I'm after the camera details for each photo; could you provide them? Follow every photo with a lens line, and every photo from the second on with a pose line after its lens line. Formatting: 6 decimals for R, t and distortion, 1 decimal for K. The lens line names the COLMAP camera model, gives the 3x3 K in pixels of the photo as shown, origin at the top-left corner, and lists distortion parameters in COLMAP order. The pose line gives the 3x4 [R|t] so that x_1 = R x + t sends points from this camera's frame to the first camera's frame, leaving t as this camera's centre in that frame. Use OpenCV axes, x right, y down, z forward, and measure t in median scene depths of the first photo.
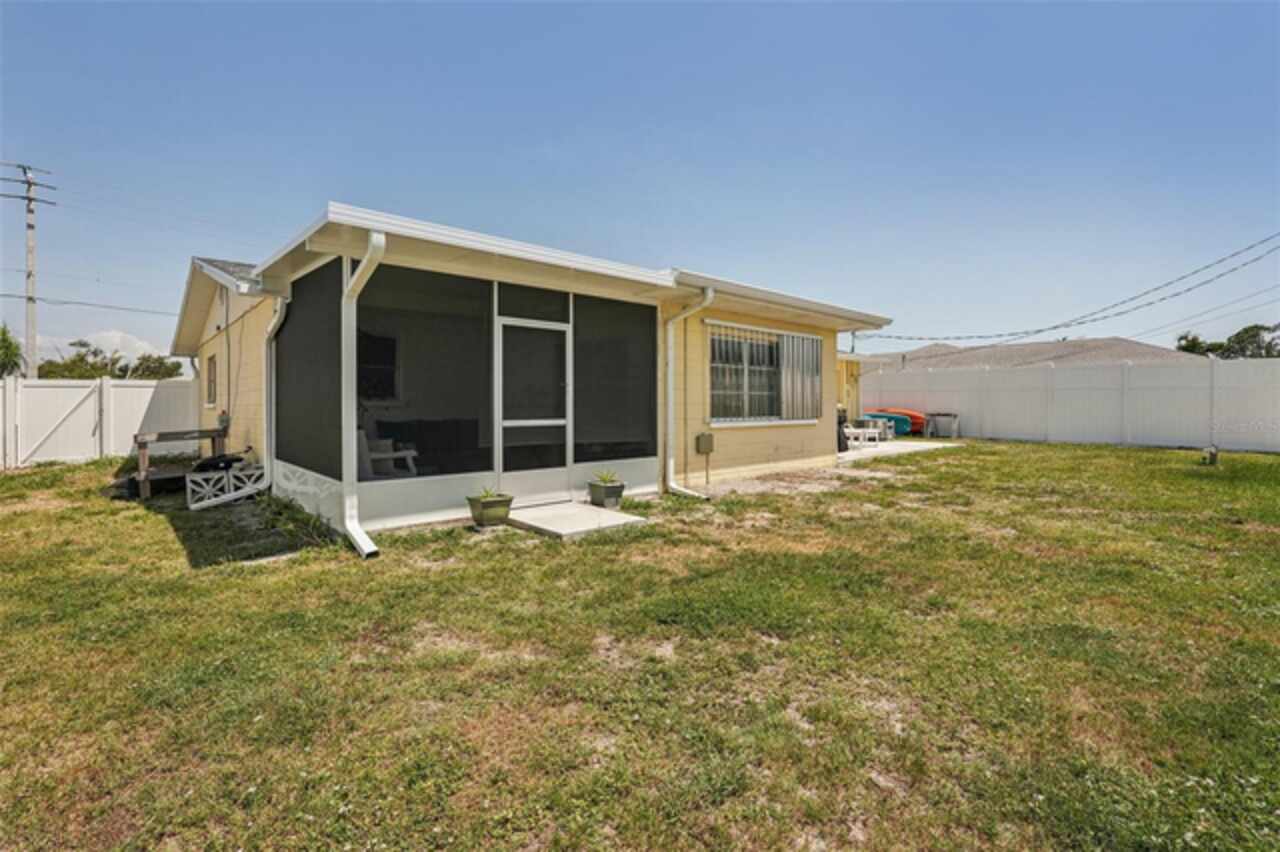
lens RADIAL K [[577.2, 0, 647.9], [0, 577.2, 419.2], [0, 0, 1]] dist [-0.010367, 0.004286]
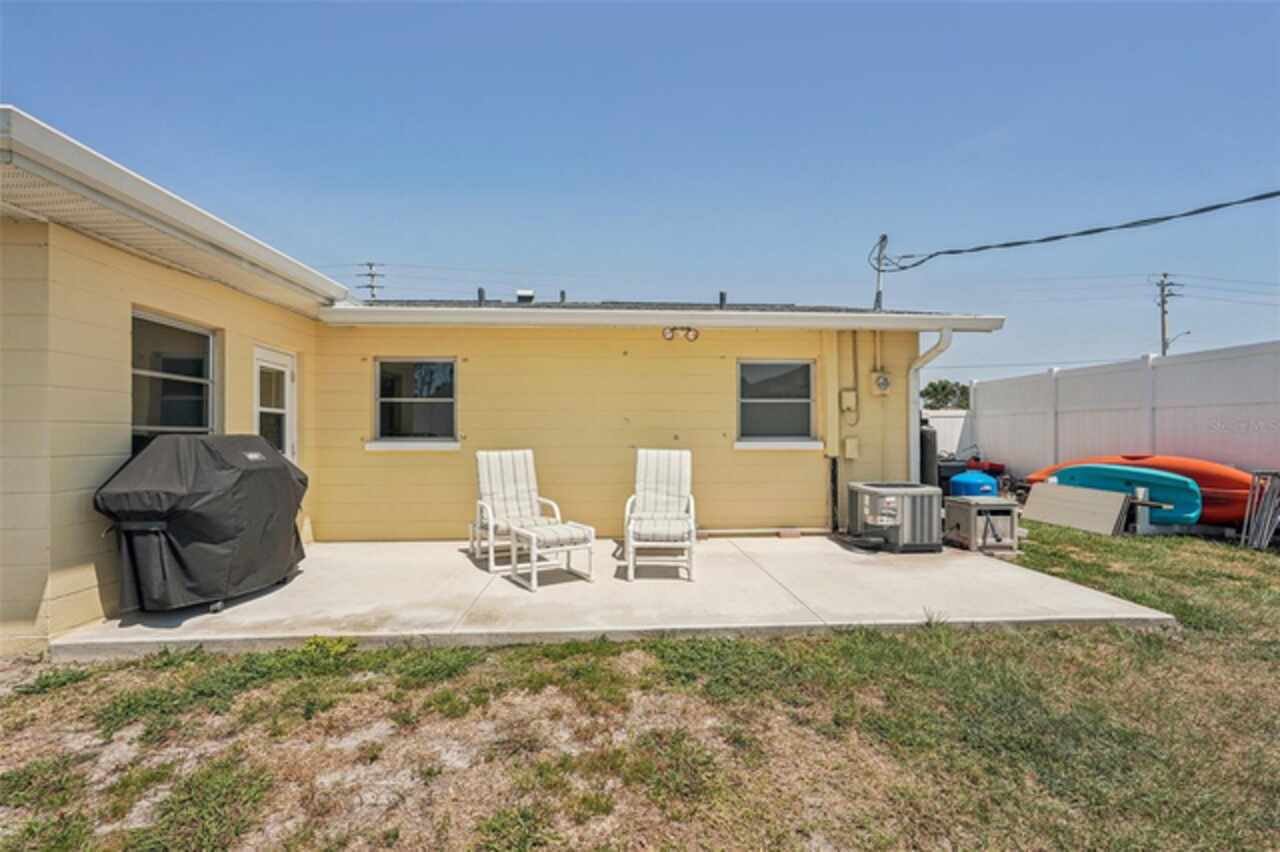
lens RADIAL K [[577.2, 0, 643.9], [0, 577.2, 424.7], [0, 0, 1]] dist [-0.010367, 0.004286]
pose [[0.740974, -0.012307, -0.671421, 0.916145], [-0.011264, 0.999464, -0.030751, -0.041737], [0.671439, 0.030348, 0.740438, 1.153927]]
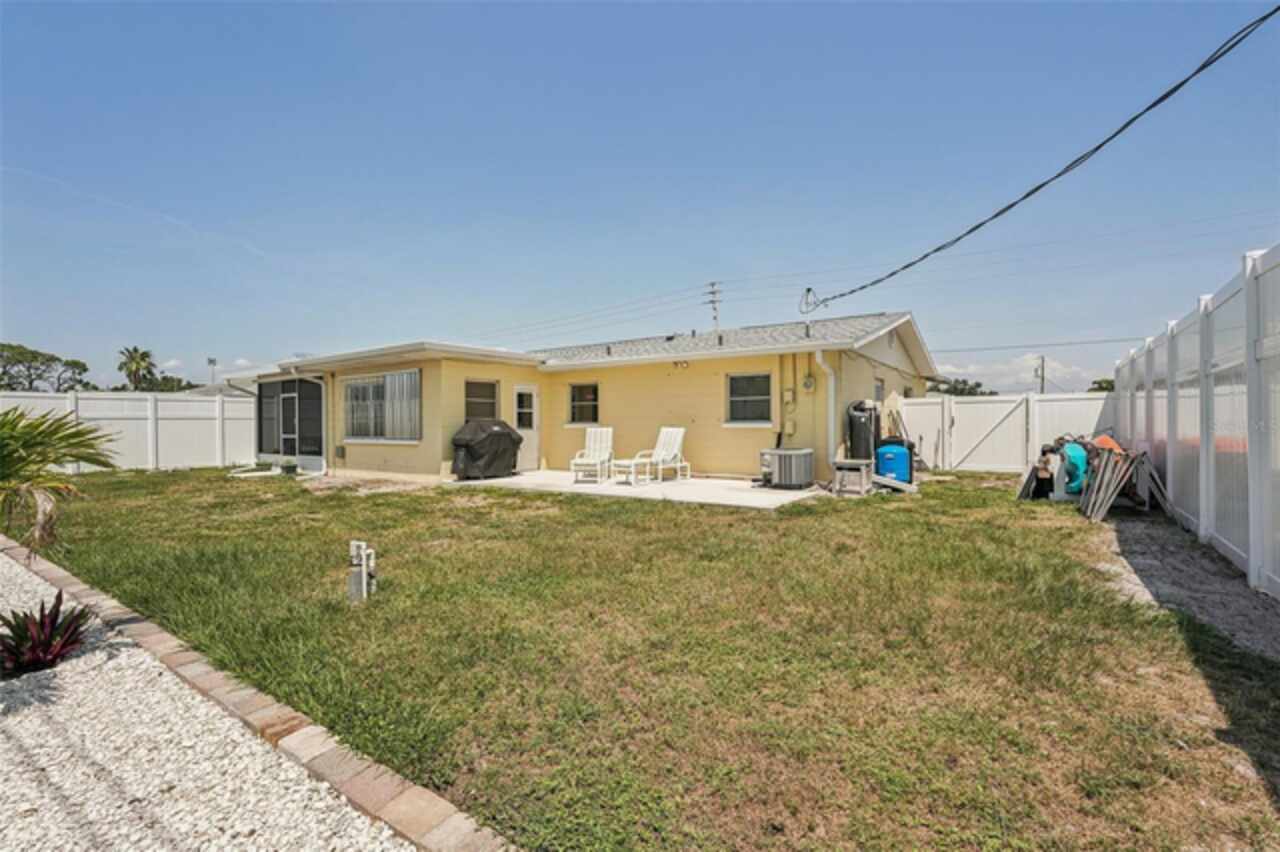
lens RADIAL K [[577.2, 0, 643.2], [0, 577.2, 426.4], [0, 0, 1]] dist [-0.010367, 0.004286]
pose [[0.170181, 0.006307, -0.985393, 1.622979], [-0.010590, 0.999933, 0.004571, -0.041084], [0.985356, 0.009657, 0.170237, 1.367700]]
